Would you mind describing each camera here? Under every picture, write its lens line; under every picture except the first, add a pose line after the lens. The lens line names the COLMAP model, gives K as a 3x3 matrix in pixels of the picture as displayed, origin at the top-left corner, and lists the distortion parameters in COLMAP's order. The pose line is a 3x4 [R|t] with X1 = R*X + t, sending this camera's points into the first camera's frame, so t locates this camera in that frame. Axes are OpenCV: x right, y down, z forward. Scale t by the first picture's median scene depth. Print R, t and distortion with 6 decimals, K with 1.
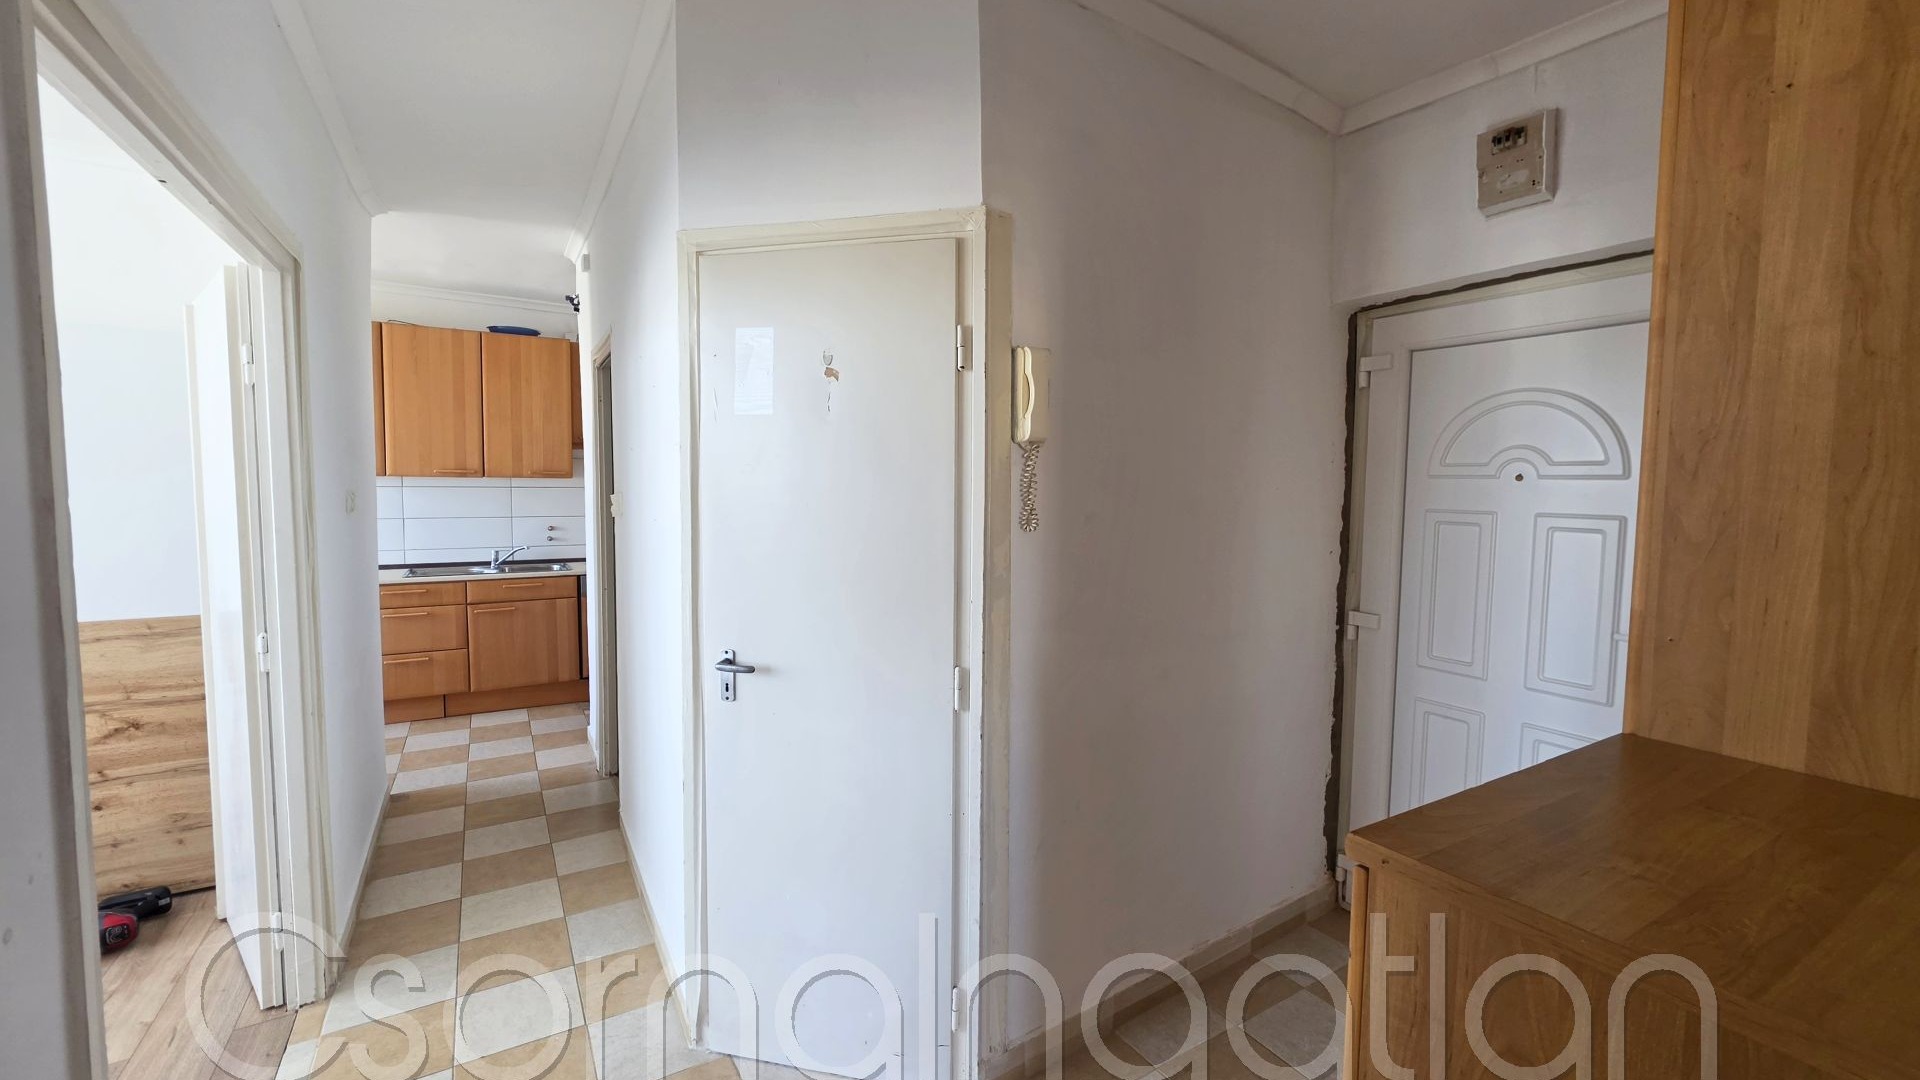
lens RADIAL K [[767.2, 0, 961.3], [0, 767.2, 537.9], [0, 0, 1]] dist [0.000709, 0.000029]
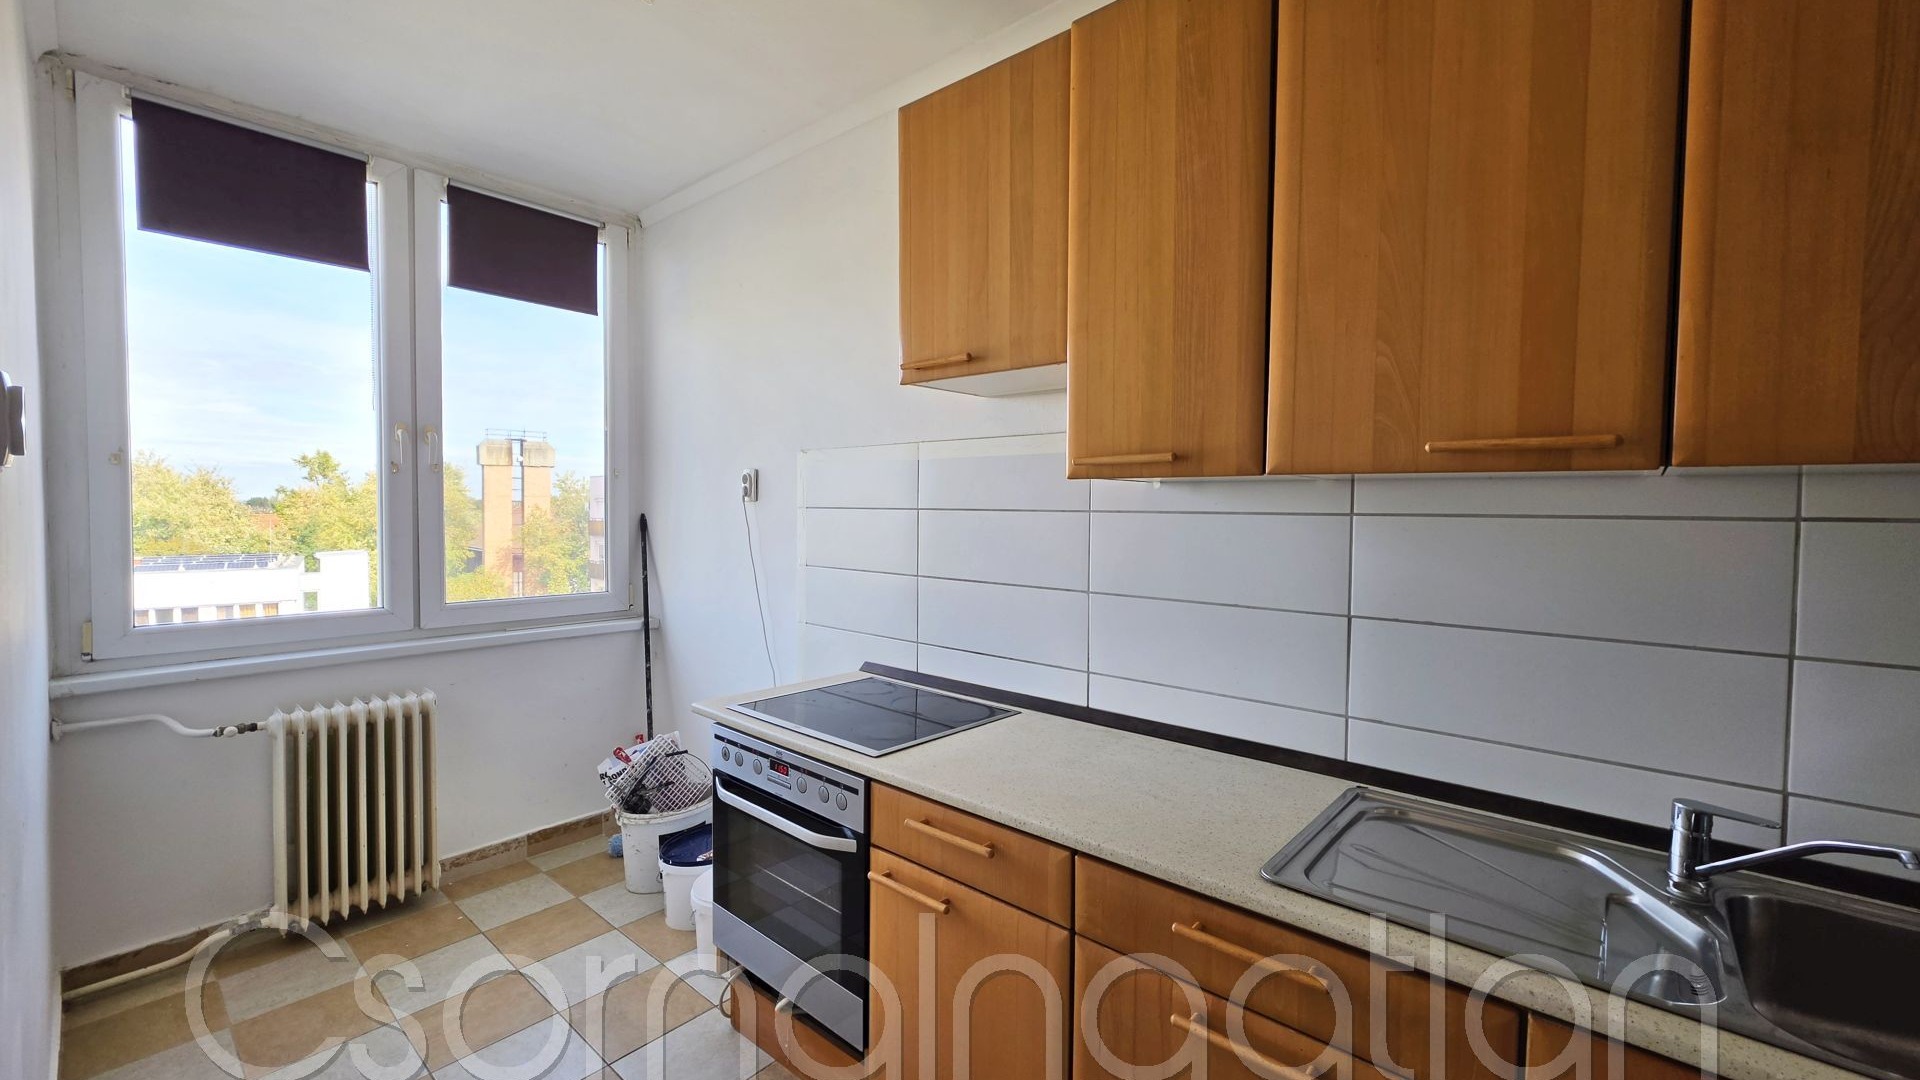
lens RADIAL K [[767.2, 0, 961.3], [0, 767.2, 535.7], [0, 0, 1]] dist [0.000709, 0.000029]
pose [[0.284914, 0.024712, -0.958234, -0.492216], [-0.068373, 0.997645, 0.005399, -0.050691], [0.956111, 0.063979, 0.285933, 0.785223]]
